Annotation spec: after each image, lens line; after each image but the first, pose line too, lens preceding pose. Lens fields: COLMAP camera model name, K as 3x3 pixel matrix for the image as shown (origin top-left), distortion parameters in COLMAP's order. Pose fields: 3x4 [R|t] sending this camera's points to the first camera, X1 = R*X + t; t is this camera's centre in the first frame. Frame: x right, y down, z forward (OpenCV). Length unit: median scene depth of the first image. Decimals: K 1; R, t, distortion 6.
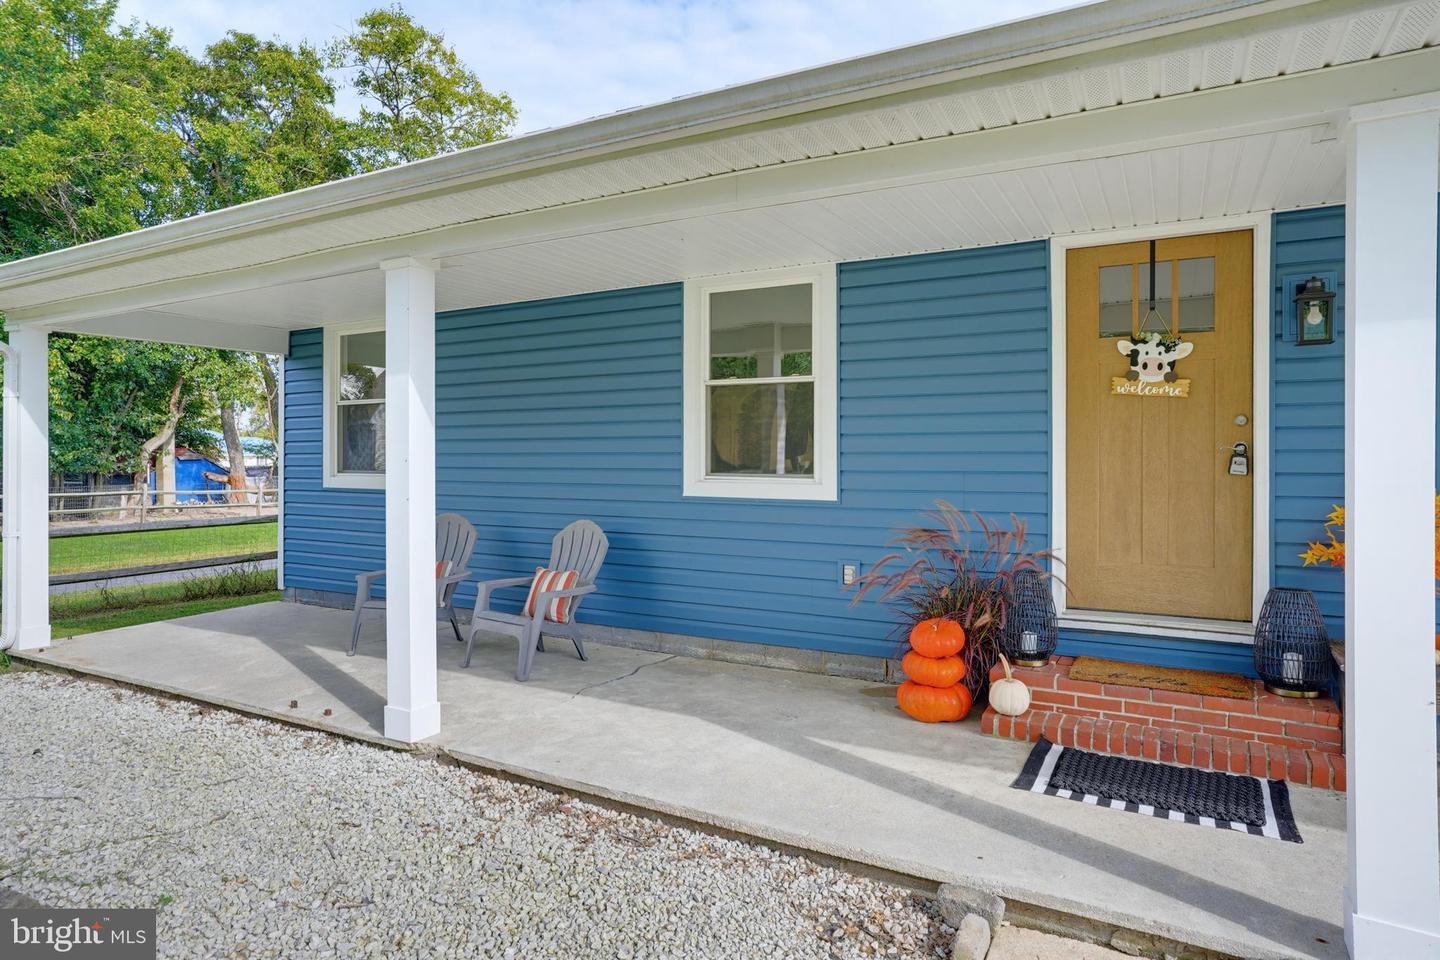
lens RADIAL K [[843.6, 0, 722.2], [0, 843.6, 469.1], [0, 0, 1]] dist [-0.019523, 0.002643]
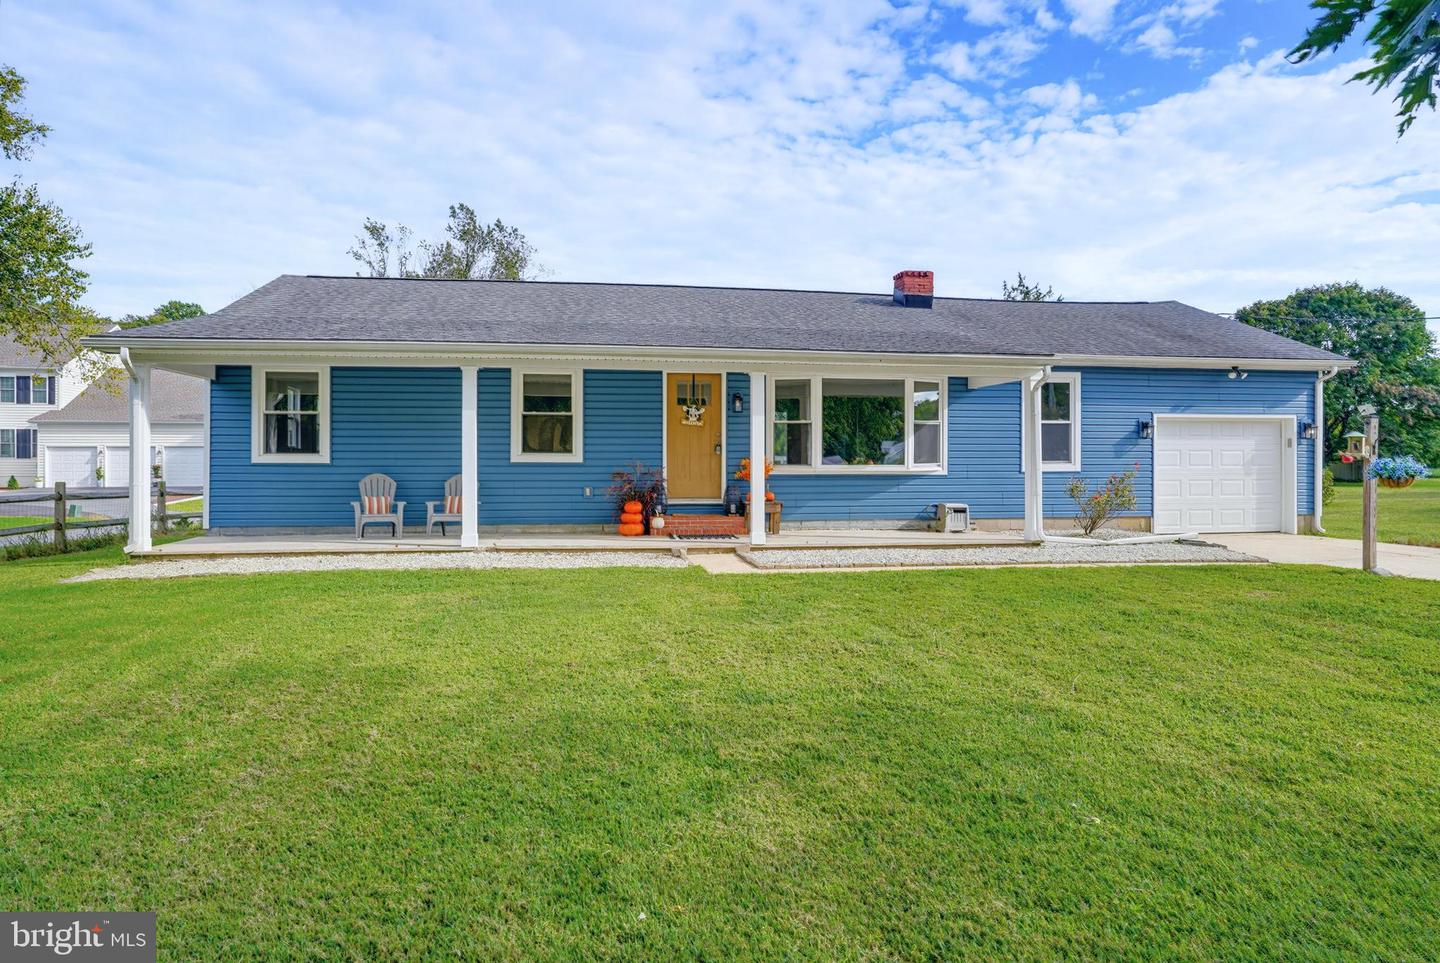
lens RADIAL K [[843.6, 0, 720.8], [0, 843.6, 466.9], [0, 0, 1]] dist [-0.019523, 0.002643]
pose [[0.806753, -0.006758, 0.590850, -0.960824], [0.007850, 0.999969, 0.000718, 0.048144], [-0.590836, 0.004059, 0.806781, -1.204503]]
